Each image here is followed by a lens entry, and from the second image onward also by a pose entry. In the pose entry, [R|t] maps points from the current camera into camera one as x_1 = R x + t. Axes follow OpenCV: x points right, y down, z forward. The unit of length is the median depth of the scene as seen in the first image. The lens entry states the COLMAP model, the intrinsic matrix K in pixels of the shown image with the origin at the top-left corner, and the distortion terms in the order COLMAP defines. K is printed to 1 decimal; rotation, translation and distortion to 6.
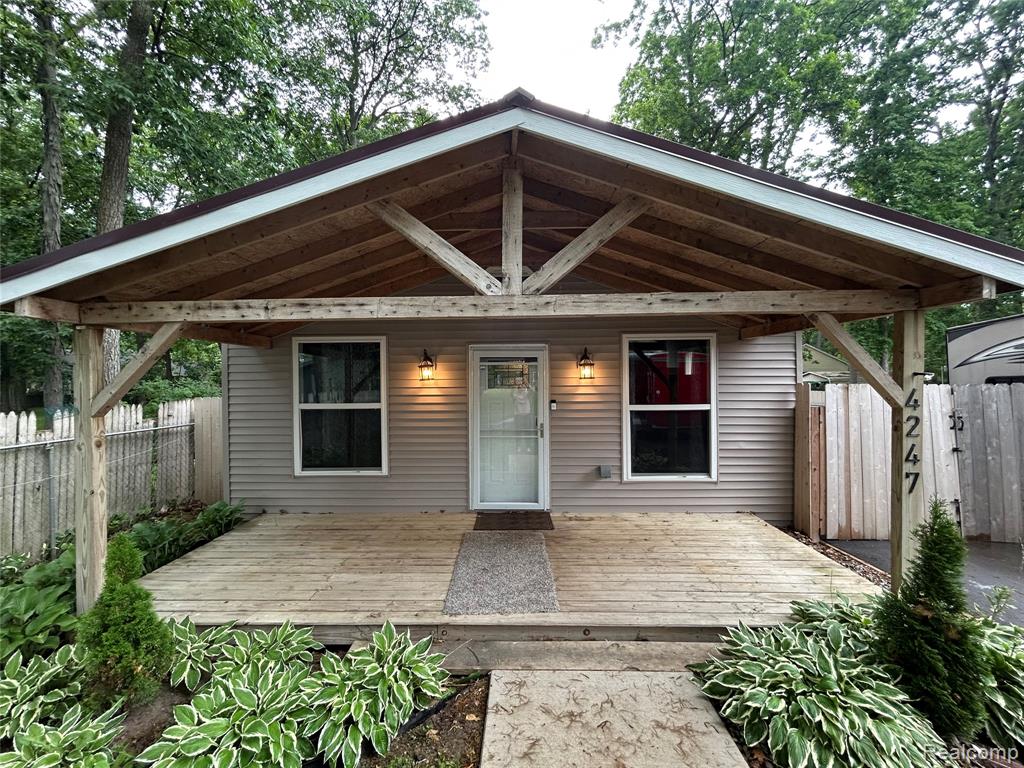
lens RADIAL K [[413.8, 0, 512.6], [0, 413.8, 380.0], [0, 0, 1]] dist [-0.000430, 0.000537]
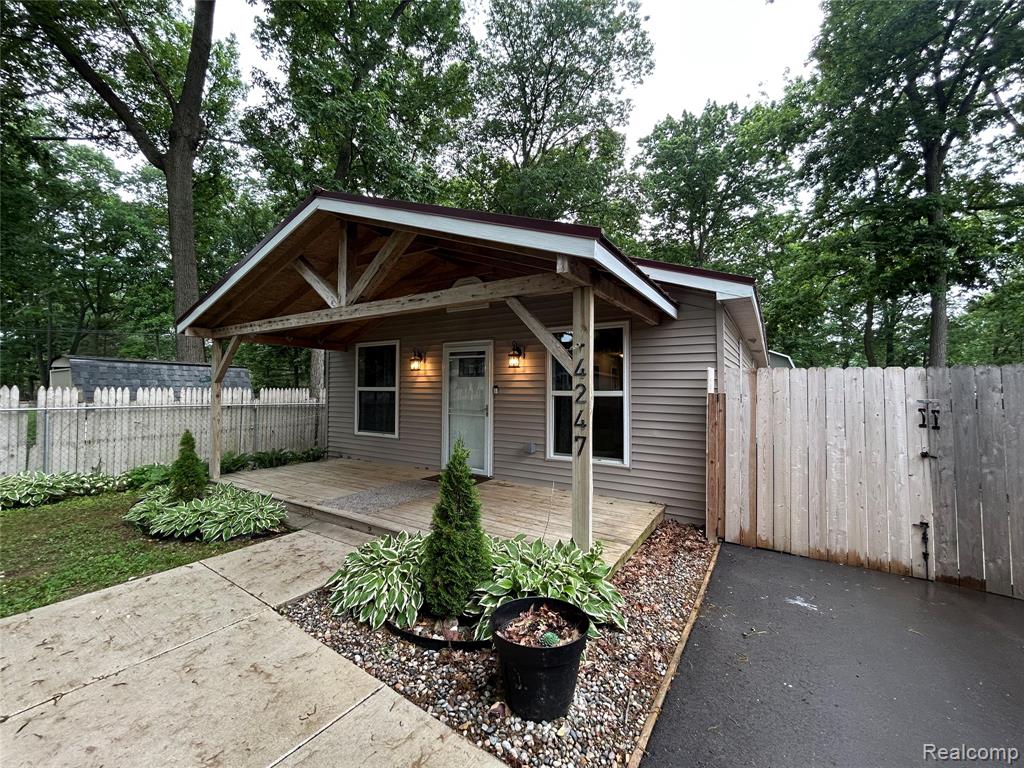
lens RADIAL K [[413.8, 0, 510.6], [0, 413.8, 379.7], [0, 0, 1]] dist [-0.000430, 0.000537]
pose [[0.856344, 0.000297, -0.516405, 0.819141], [-0.013540, 0.999669, -0.021878, 0.060833], [0.516228, 0.025727, 0.856065, -0.013277]]
